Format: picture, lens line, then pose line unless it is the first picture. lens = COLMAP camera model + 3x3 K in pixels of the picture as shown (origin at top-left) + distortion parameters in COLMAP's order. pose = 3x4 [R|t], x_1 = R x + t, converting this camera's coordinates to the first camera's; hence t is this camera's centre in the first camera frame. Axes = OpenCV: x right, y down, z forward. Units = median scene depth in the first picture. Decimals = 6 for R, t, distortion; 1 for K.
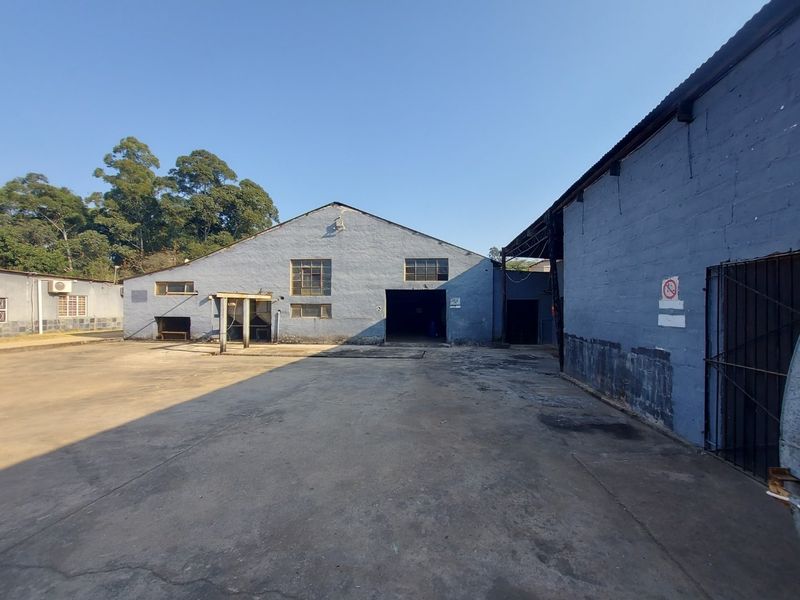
lens RADIAL K [[320.7, 0, 409.2], [0, 320.7, 306.4], [0, 0, 1]] dist [-0.015321, -0.000736]
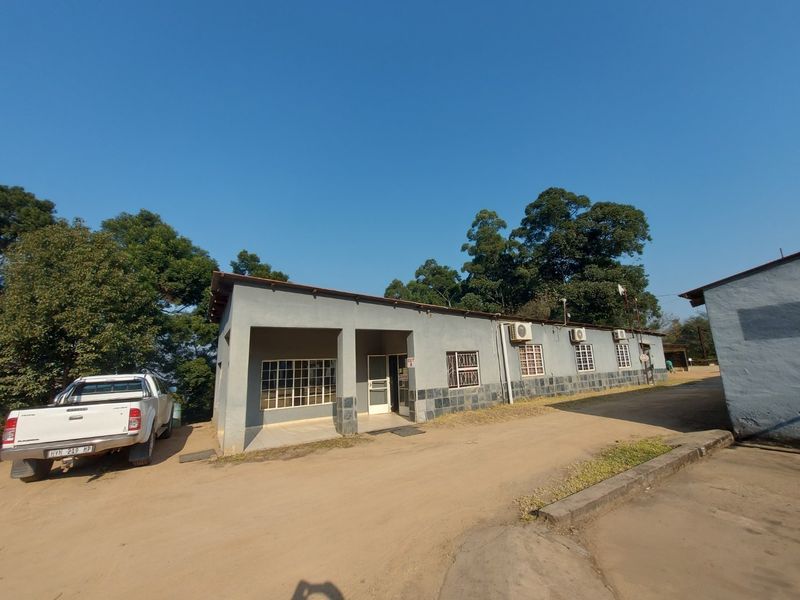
lens RADIAL K [[316.4, 0, 400.0], [0, 316.4, 300.0], [0, 0, 1]] dist [-0.018031, -0.000035]
pose [[0.594932, -0.188680, -0.781316, -0.193485], [0.041031, 0.977920, -0.204914, -0.000145], [0.802728, 0.089852, 0.589538, 0.100369]]
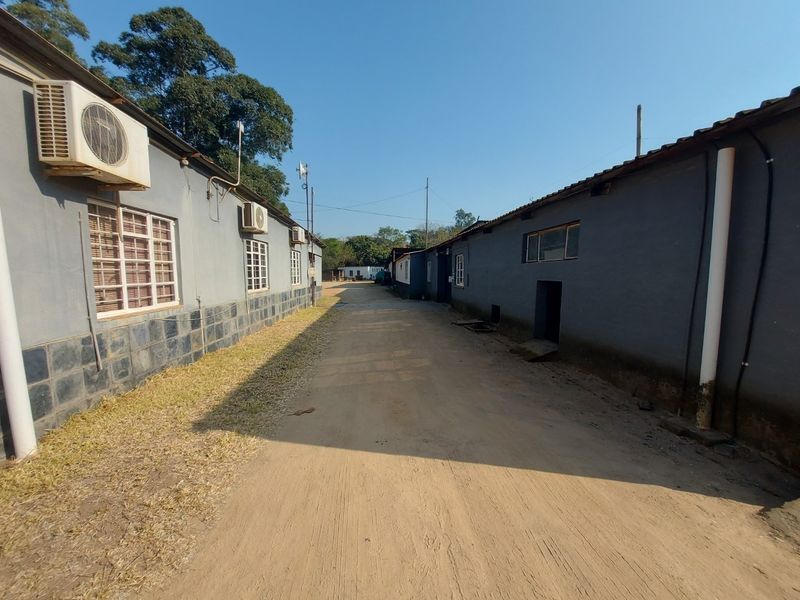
lens RADIAL K [[320.7, 0, 409.2], [0, 320.7, 306.4], [0, 0, 1]] dist [-0.015321, -0.000736]
pose [[0.981744, -0.016305, 0.189508, -0.266482], [-0.004499, 0.994049, 0.108837, 0.001302], [-0.190155, -0.107703, 0.975828, 0.215801]]
